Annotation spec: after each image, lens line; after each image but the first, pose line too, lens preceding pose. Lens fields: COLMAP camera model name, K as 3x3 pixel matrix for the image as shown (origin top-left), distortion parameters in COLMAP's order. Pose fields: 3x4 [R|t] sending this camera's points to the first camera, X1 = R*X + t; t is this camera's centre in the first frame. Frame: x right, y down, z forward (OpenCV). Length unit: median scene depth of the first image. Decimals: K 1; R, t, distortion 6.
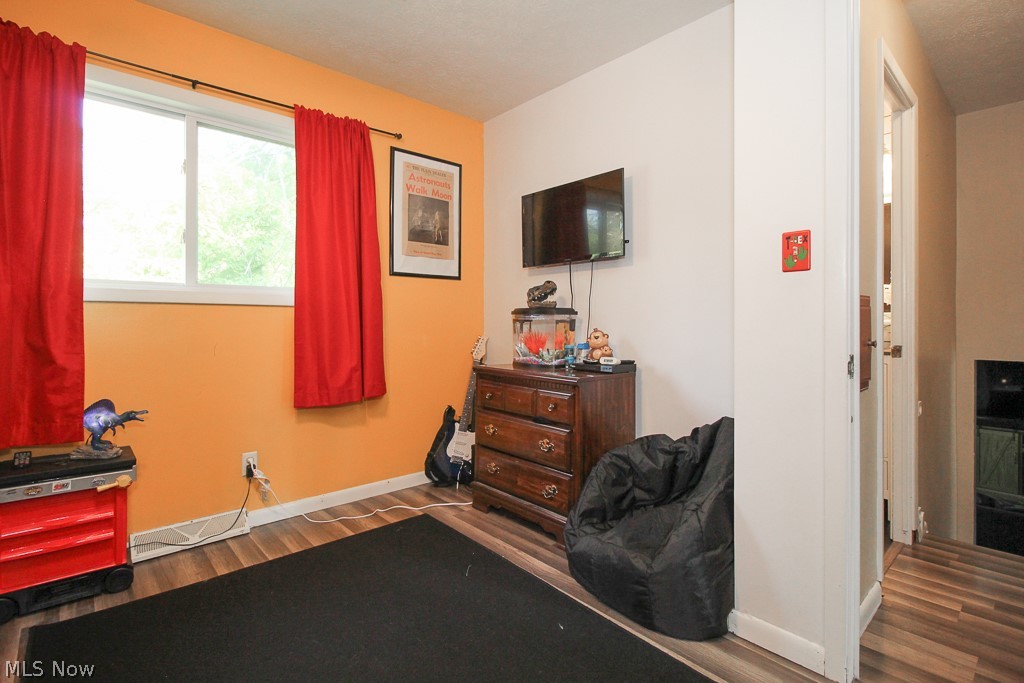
lens RADIAL K [[476.2, 0, 504.4], [0, 476.2, 323.6], [0, 0, 1]] dist [0.007100, -0.007227]
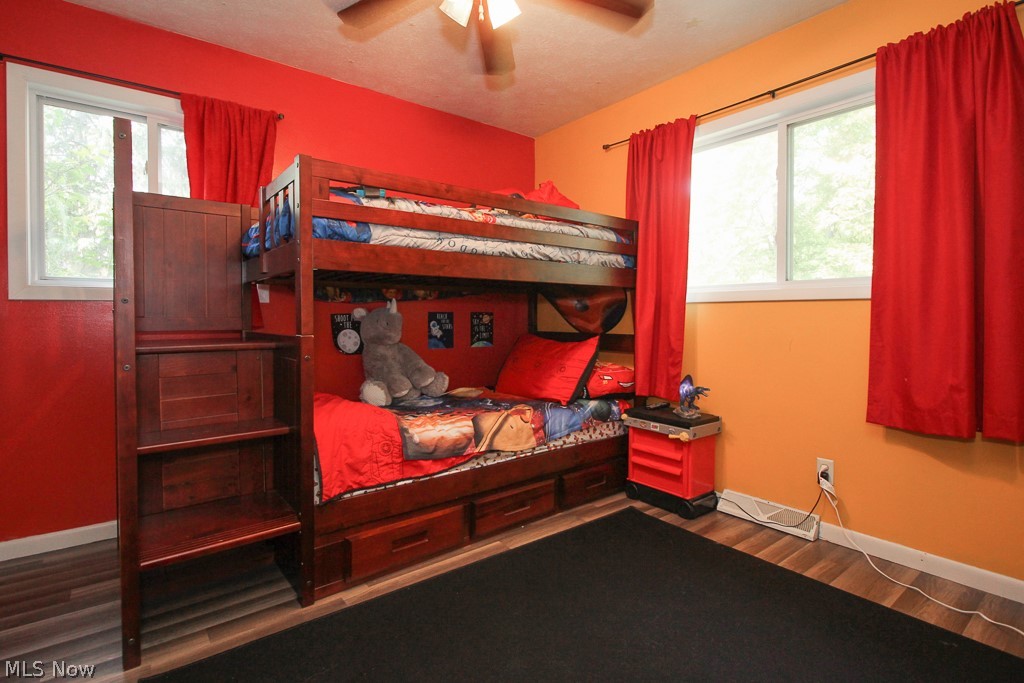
lens RADIAL K [[476.2, 0, 511.0], [0, 476.2, 331.0], [0, 0, 1]] dist [0.007100, -0.007227]
pose [[-0.046633, 0.022307, -0.998663, 0.470908], [-0.008188, 0.999708, 0.022713, 0.006509], [0.998879, 0.009236, -0.046436, 0.491134]]
